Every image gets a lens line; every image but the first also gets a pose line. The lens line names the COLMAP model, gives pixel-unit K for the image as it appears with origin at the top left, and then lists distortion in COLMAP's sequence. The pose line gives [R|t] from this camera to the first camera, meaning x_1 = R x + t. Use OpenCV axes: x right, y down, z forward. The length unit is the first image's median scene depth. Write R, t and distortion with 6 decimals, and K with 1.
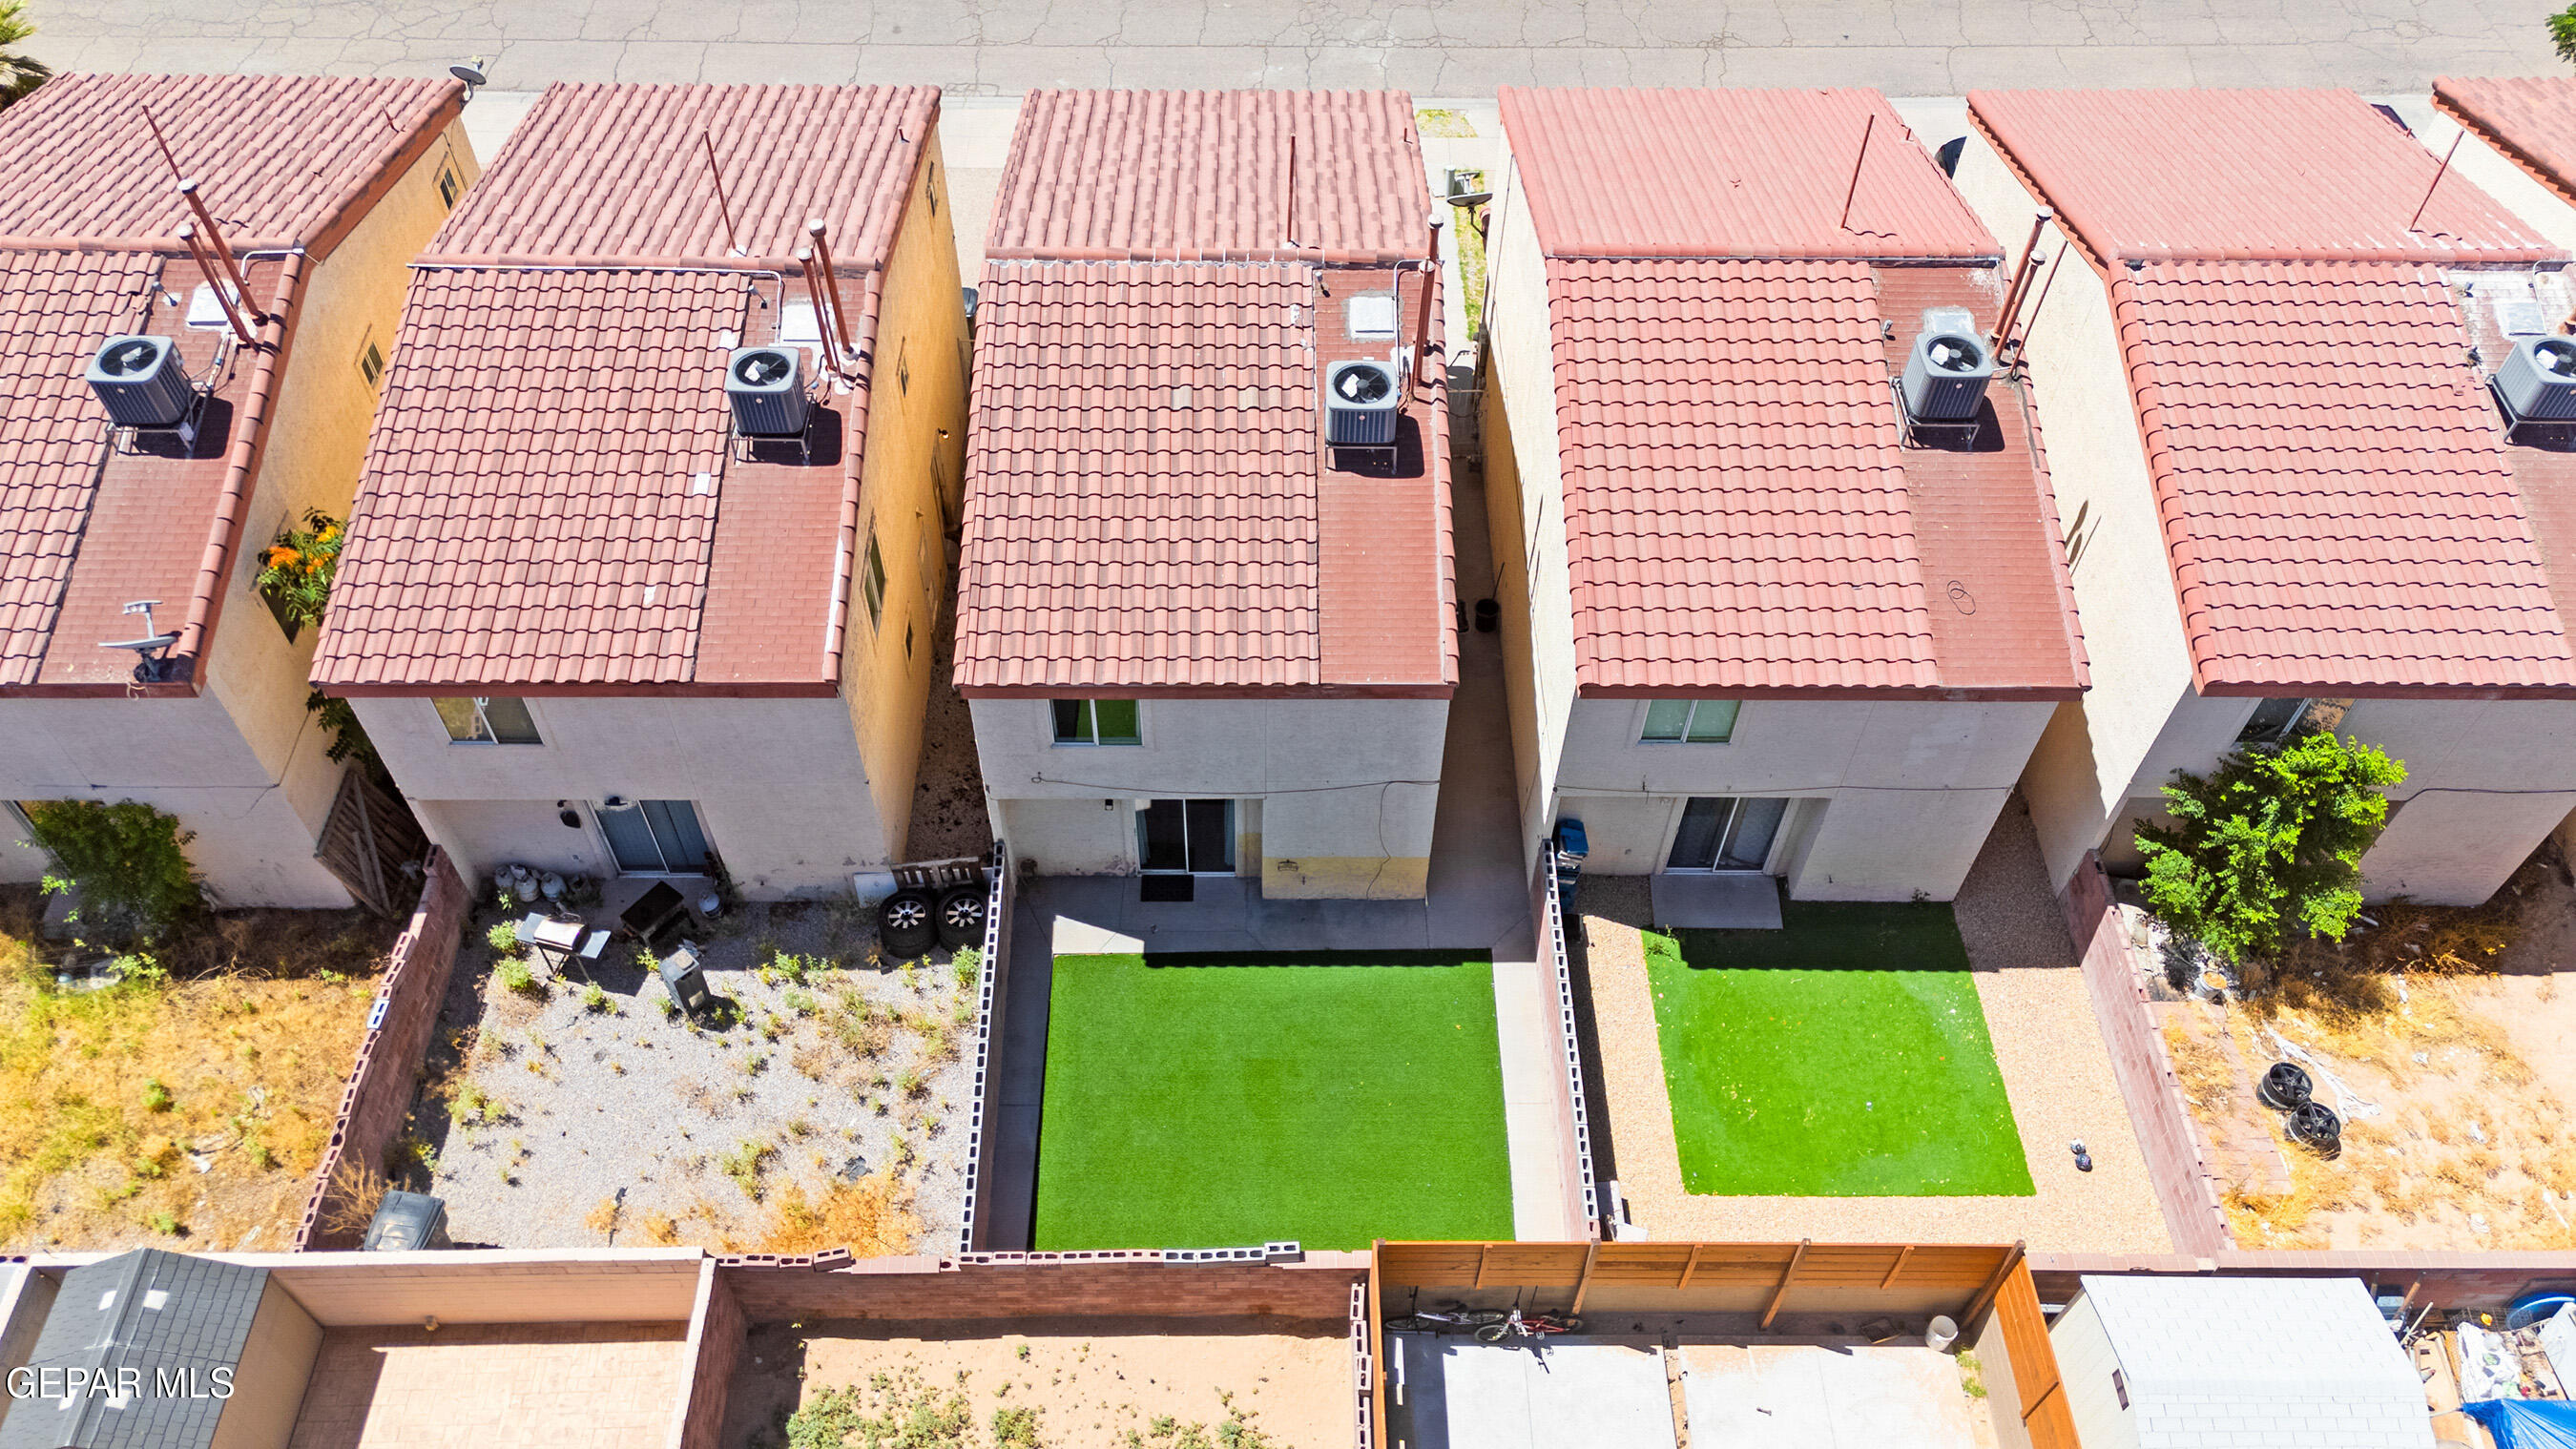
lens RADIAL K [[1927.7, 0, 1288.0], [0, 1927.7, 724.5], [0, 0, 1]] dist [0.042654, 0.002103]
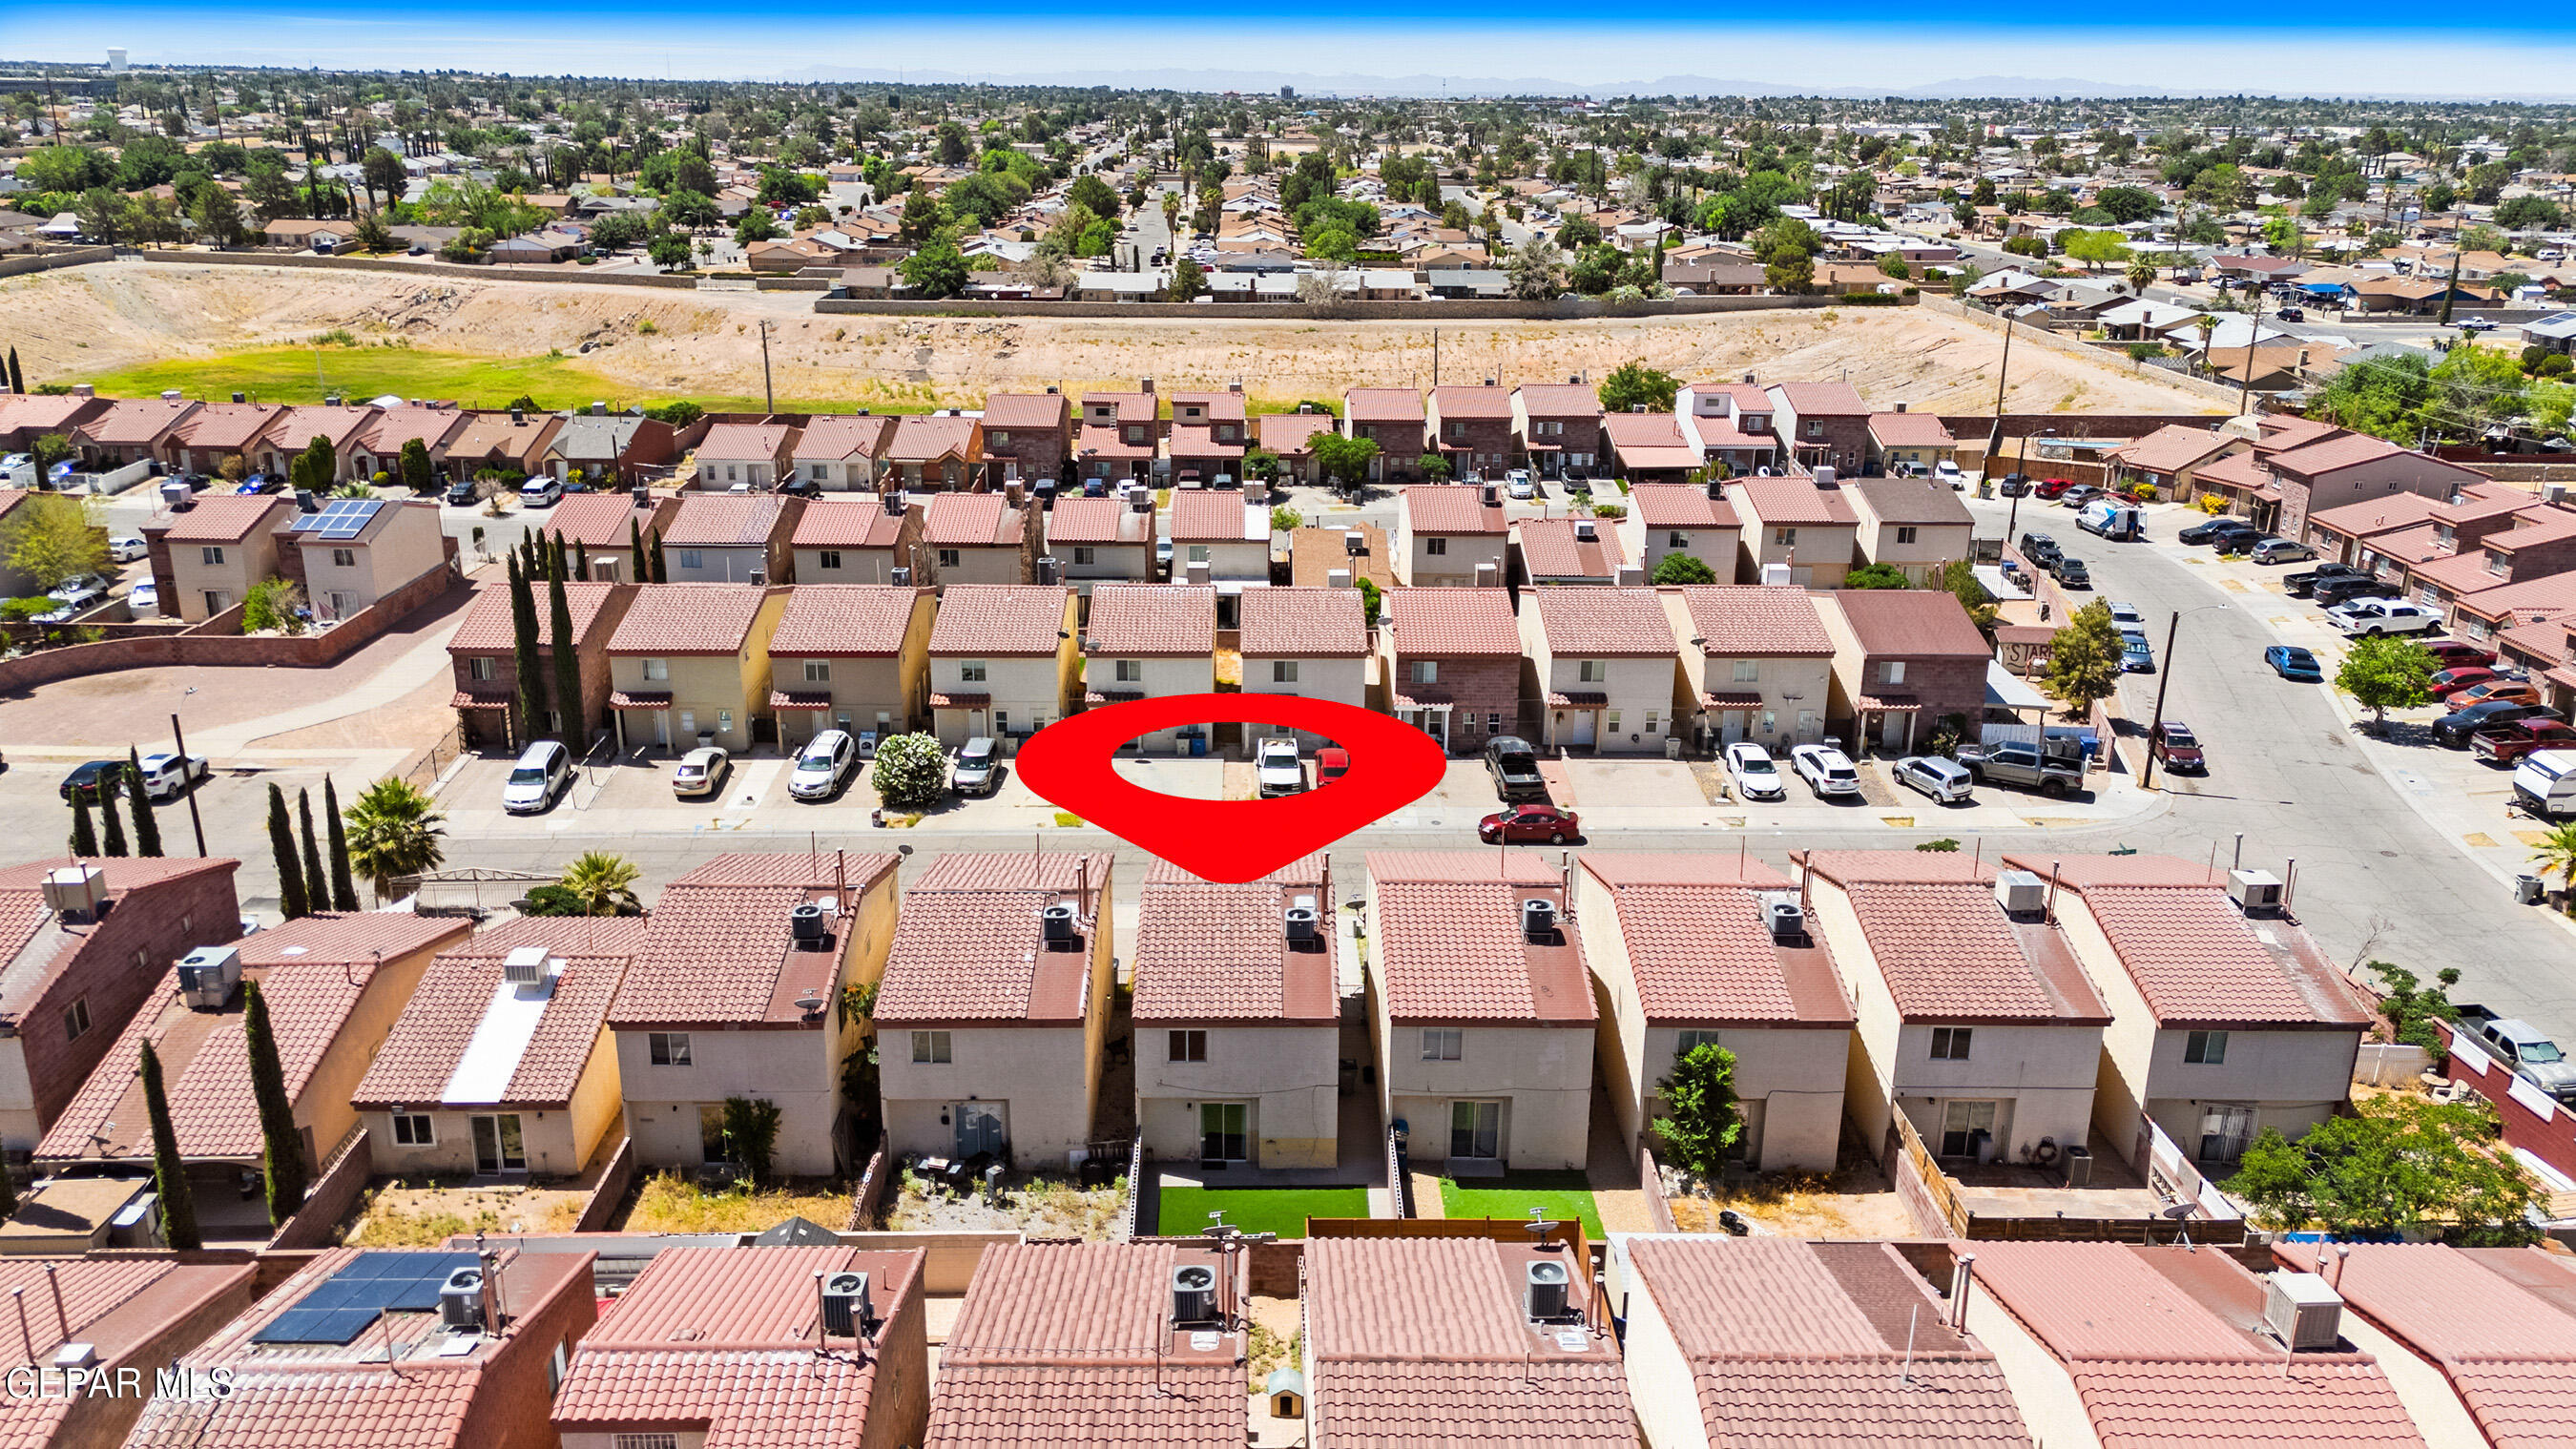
lens RADIAL K [[1927.7, 0, 1288.0], [0, 1927.7, 724.5], [0, 0, 1]] dist [0.042654, 0.002103]
pose [[0.999963, -0.008575, -0.000024, 0.023638], [0.007242, 0.846018, -0.533105, 0.843138], [0.004591, 0.533085, 0.846049, -1.099173]]
